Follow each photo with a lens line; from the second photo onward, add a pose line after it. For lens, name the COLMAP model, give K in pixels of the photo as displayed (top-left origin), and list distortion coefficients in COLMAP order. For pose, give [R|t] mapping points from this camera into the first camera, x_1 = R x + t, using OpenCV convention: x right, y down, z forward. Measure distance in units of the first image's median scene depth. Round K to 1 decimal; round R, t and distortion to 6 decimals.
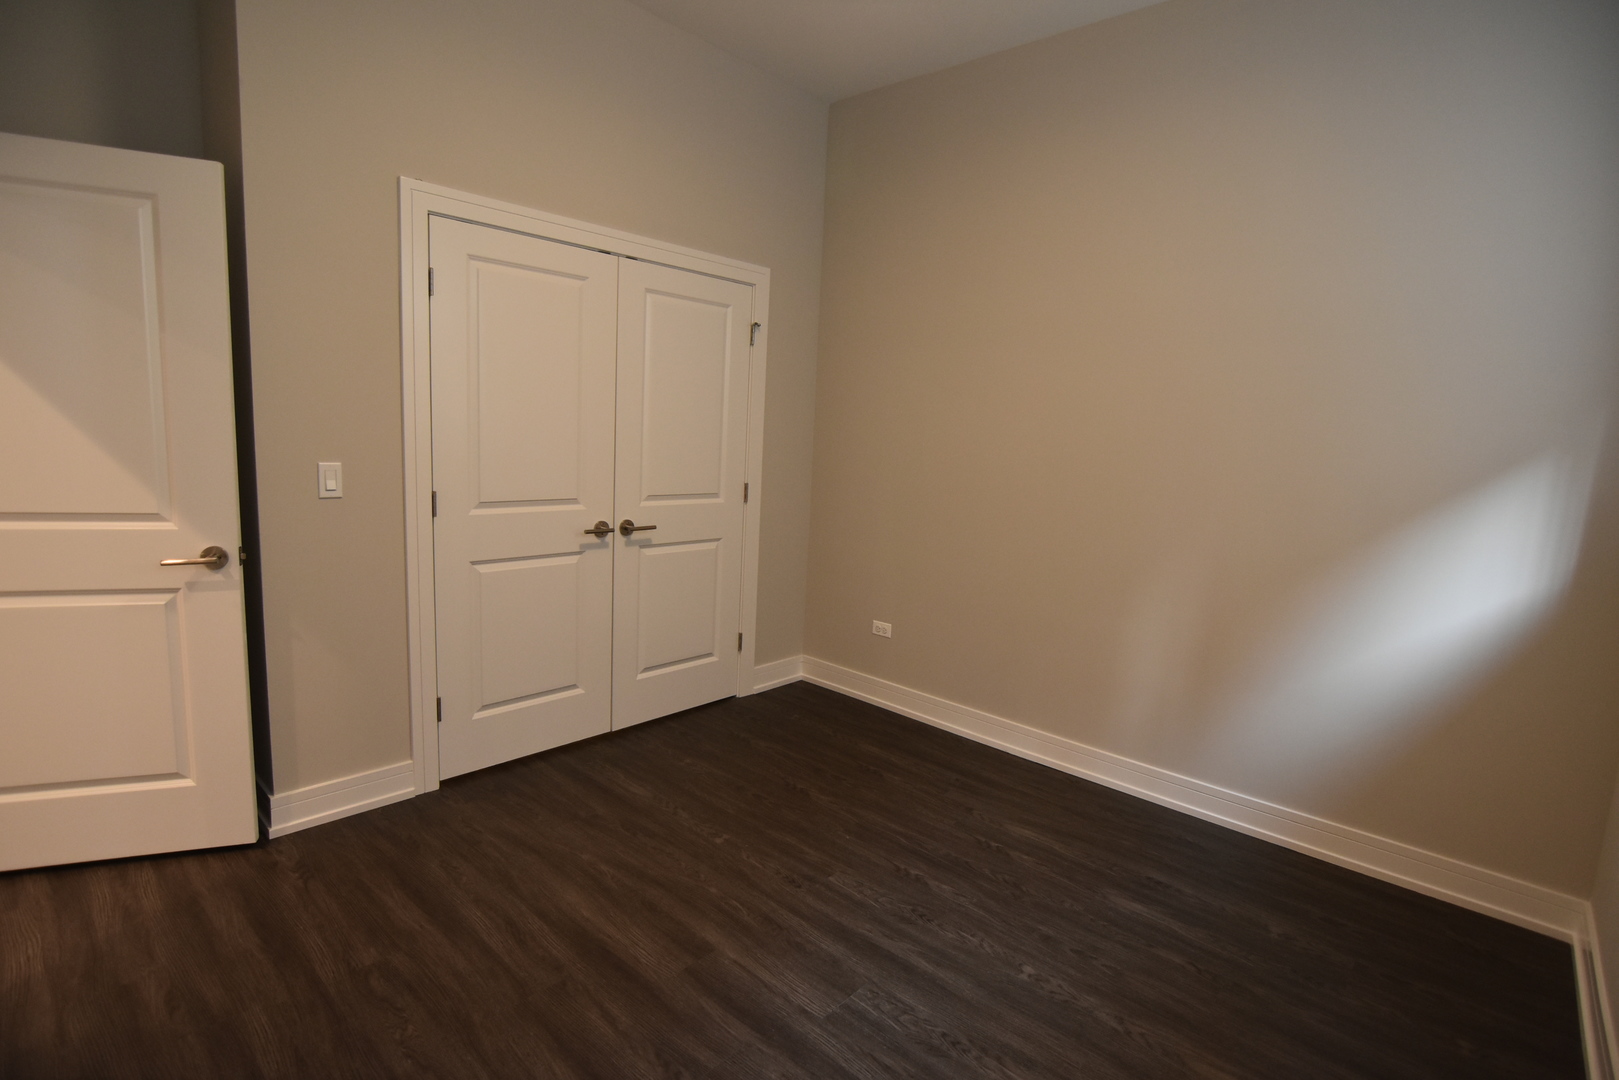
lens RADIAL K [[791.6, 0, 800.3], [0, 791.6, 538.7], [0, 0, 1]] dist [-0.029584, 0.009422]
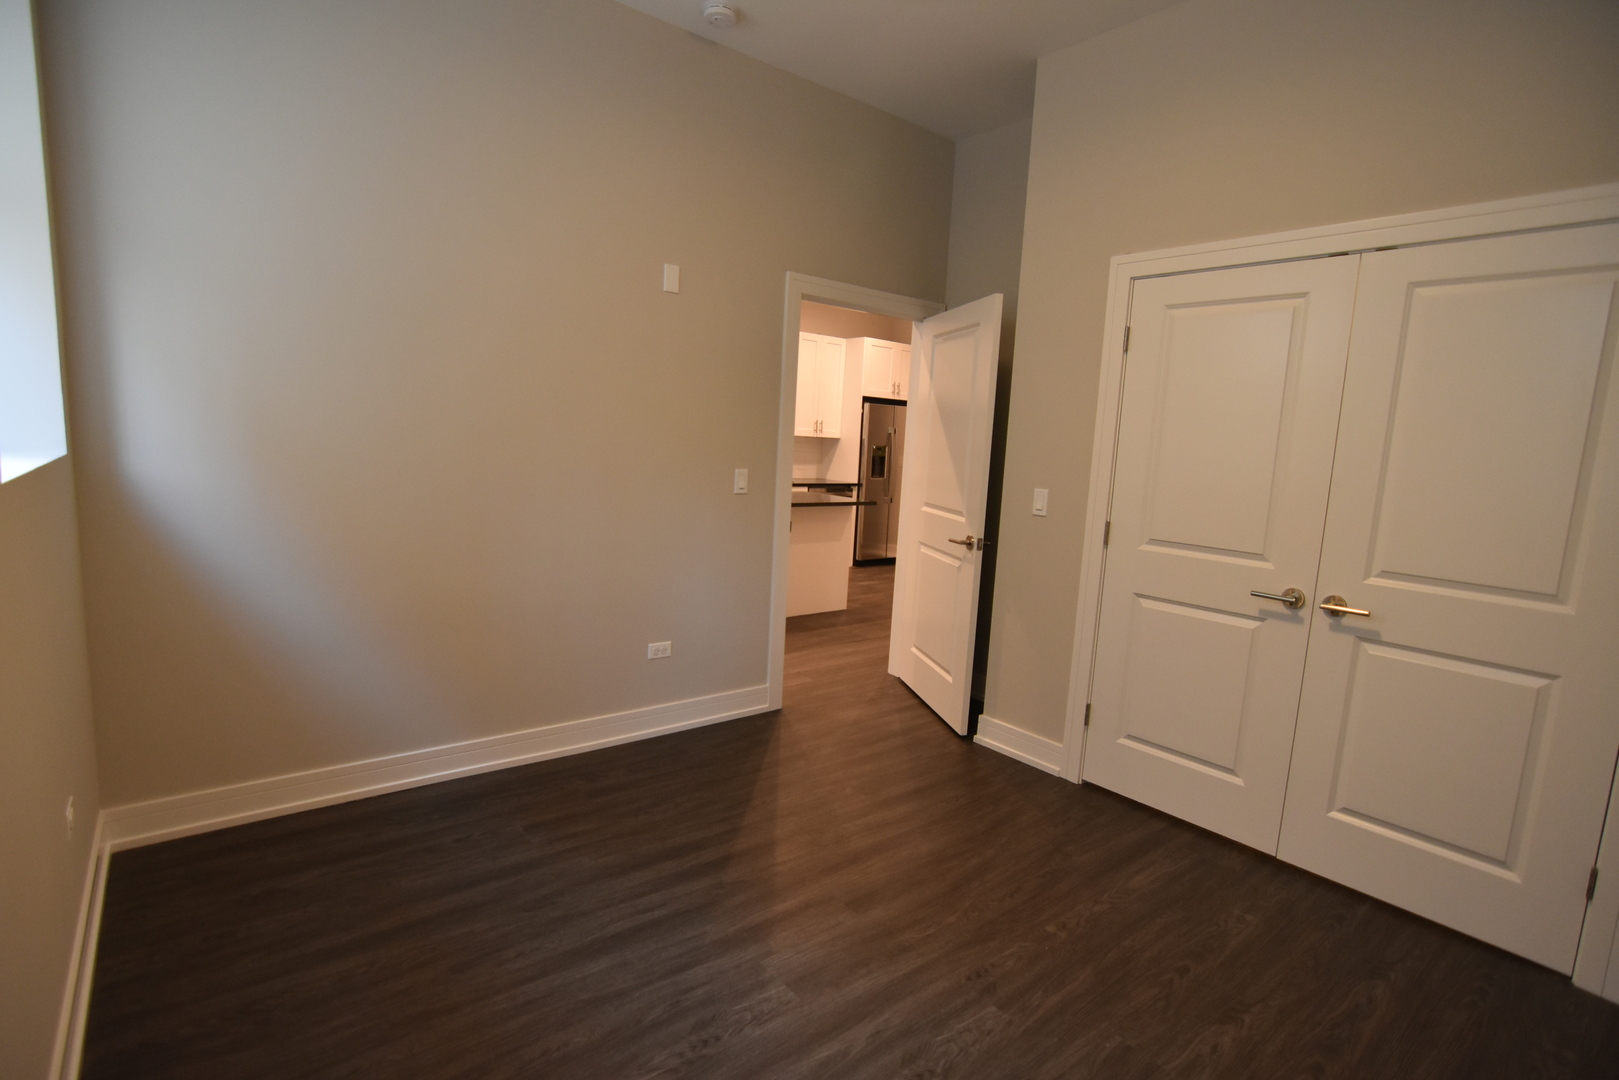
lens RADIAL K [[791.6, 0, 800.3], [0, 791.6, 538.7], [0, 0, 1]] dist [-0.029584, 0.009422]
pose [[-0.151487, 0.071188, -0.985892, 0.803470], [-0.195504, 0.975542, 0.100481, -0.070803], [0.968932, 0.207967, -0.133865, 0.809962]]
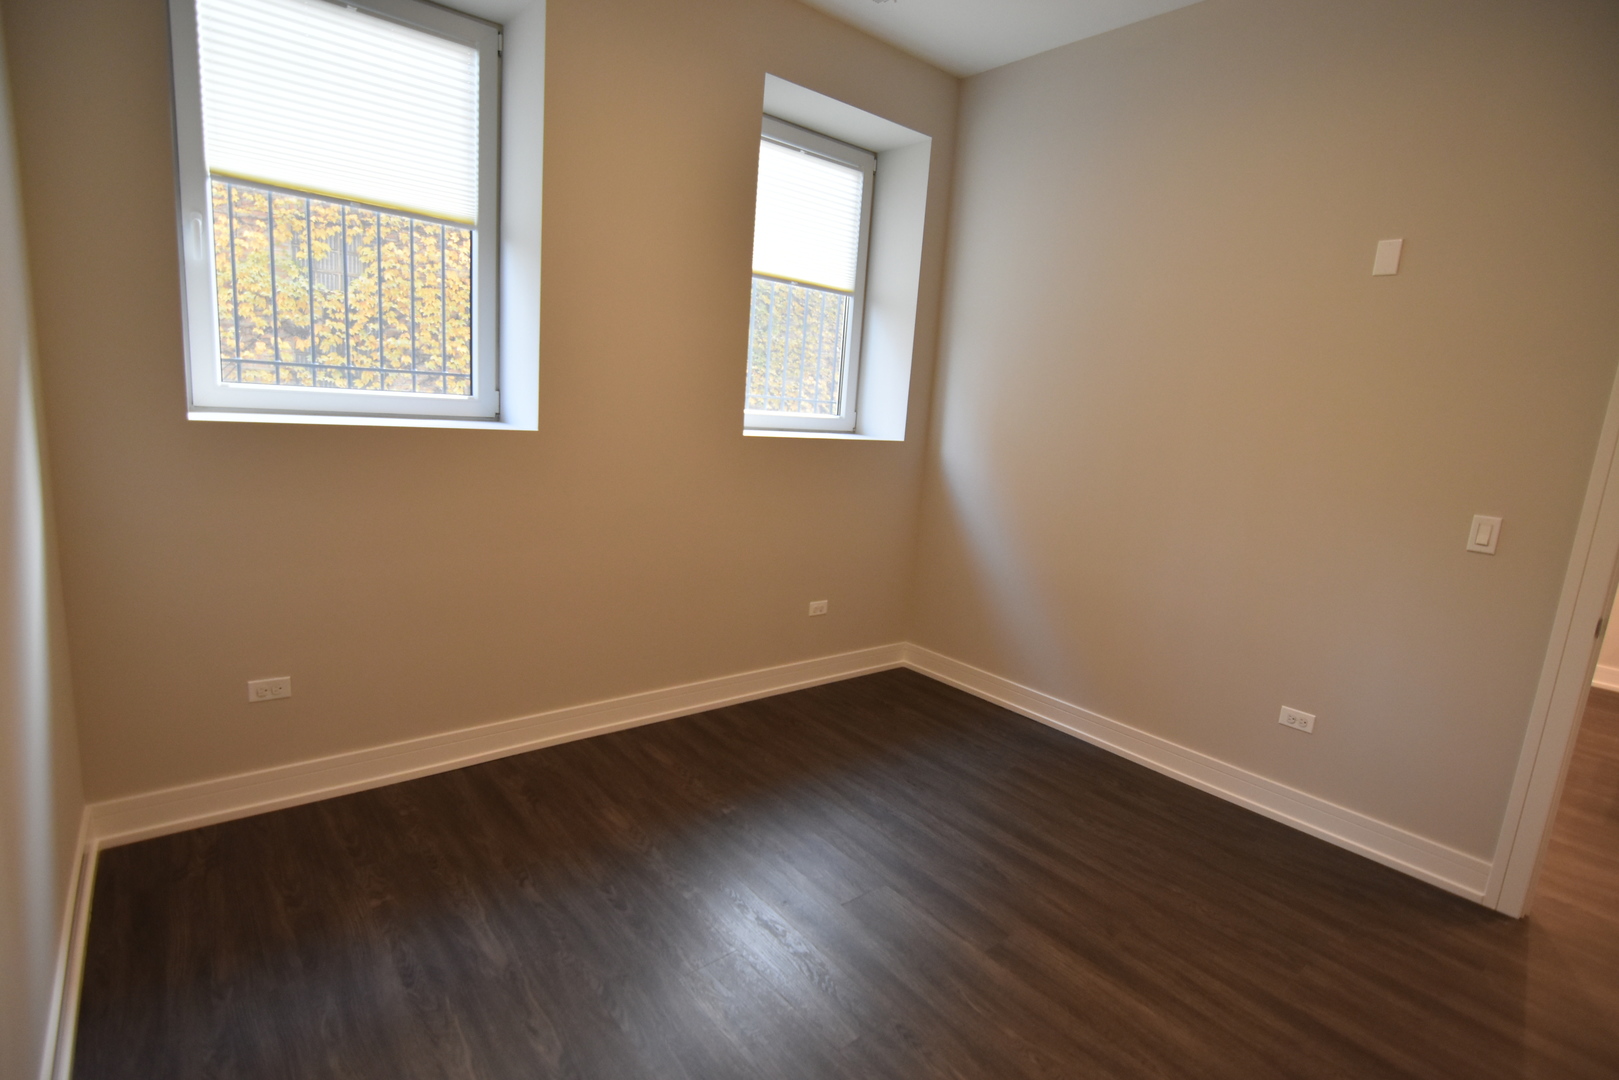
lens RADIAL K [[785.5, 0, 801.1], [0, 785.5, 540.3], [0, 0, 1]] dist [-0.025121, 0.005992]
pose [[-0.982484, -0.142986, 0.119498, 0.065612], [-0.098986, 0.943772, 0.315430, -0.217924], [-0.157881, 0.298076, -0.941395, 1.526837]]
